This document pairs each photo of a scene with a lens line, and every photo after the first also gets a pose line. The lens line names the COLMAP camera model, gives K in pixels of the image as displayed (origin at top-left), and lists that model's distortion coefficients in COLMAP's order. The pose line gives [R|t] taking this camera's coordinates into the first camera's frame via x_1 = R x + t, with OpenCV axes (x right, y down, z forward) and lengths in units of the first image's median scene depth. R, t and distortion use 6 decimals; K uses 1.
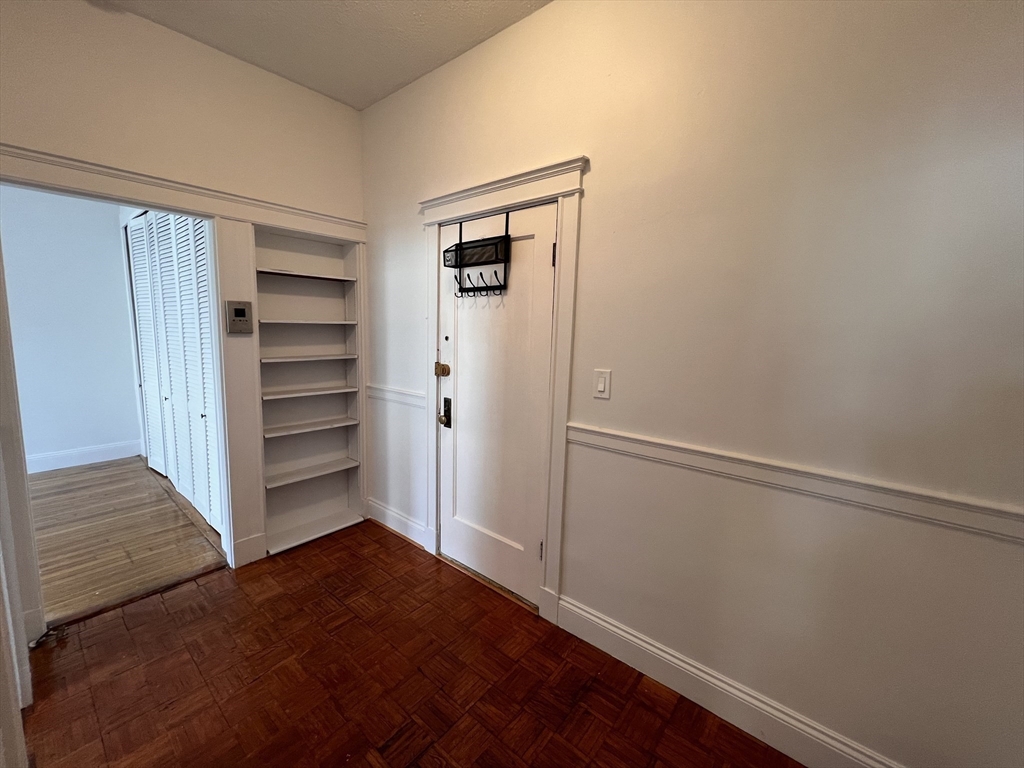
lens RADIAL K [[409.2, 0, 513.8], [0, 409.2, 387.5], [0, 0, 1]] dist [0.000474, -0.000023]
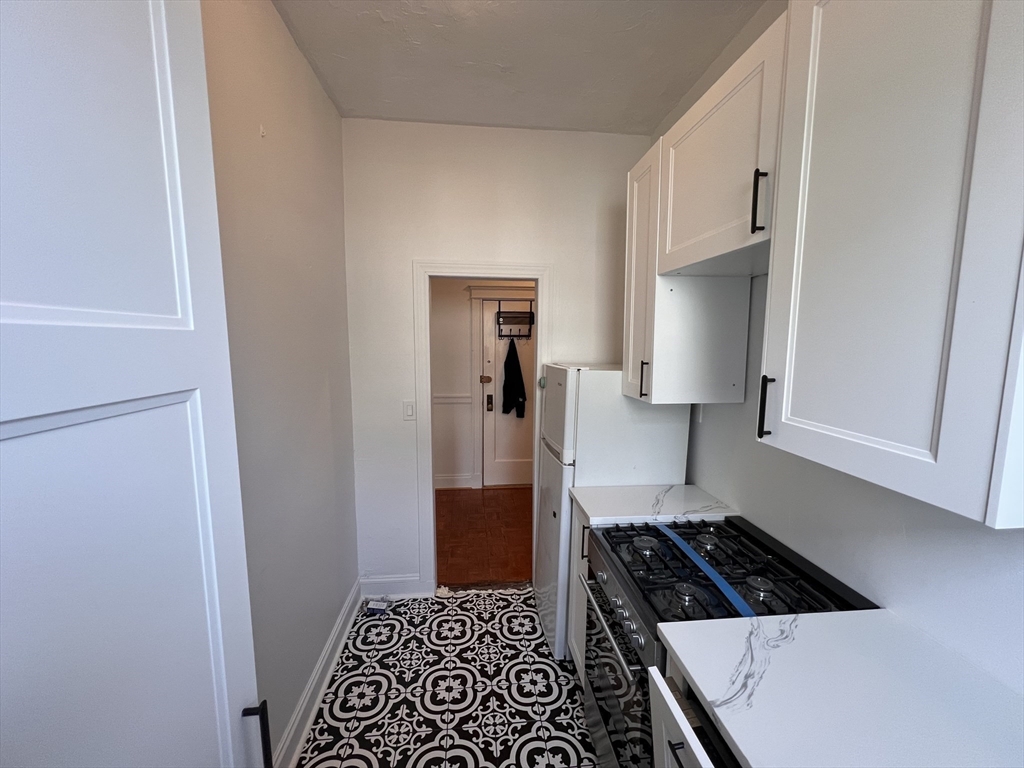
lens RADIAL K [[409.2, 0, 511.9], [0, 409.2, 382.2], [0, 0, 1]] dist [0.000474, -0.000023]
pose [[0.705310, -0.099215, 0.701922, -1.393786], [0.106069, 0.993781, 0.033887, -0.082486], [-0.700919, 0.050551, 0.711447, -0.356754]]
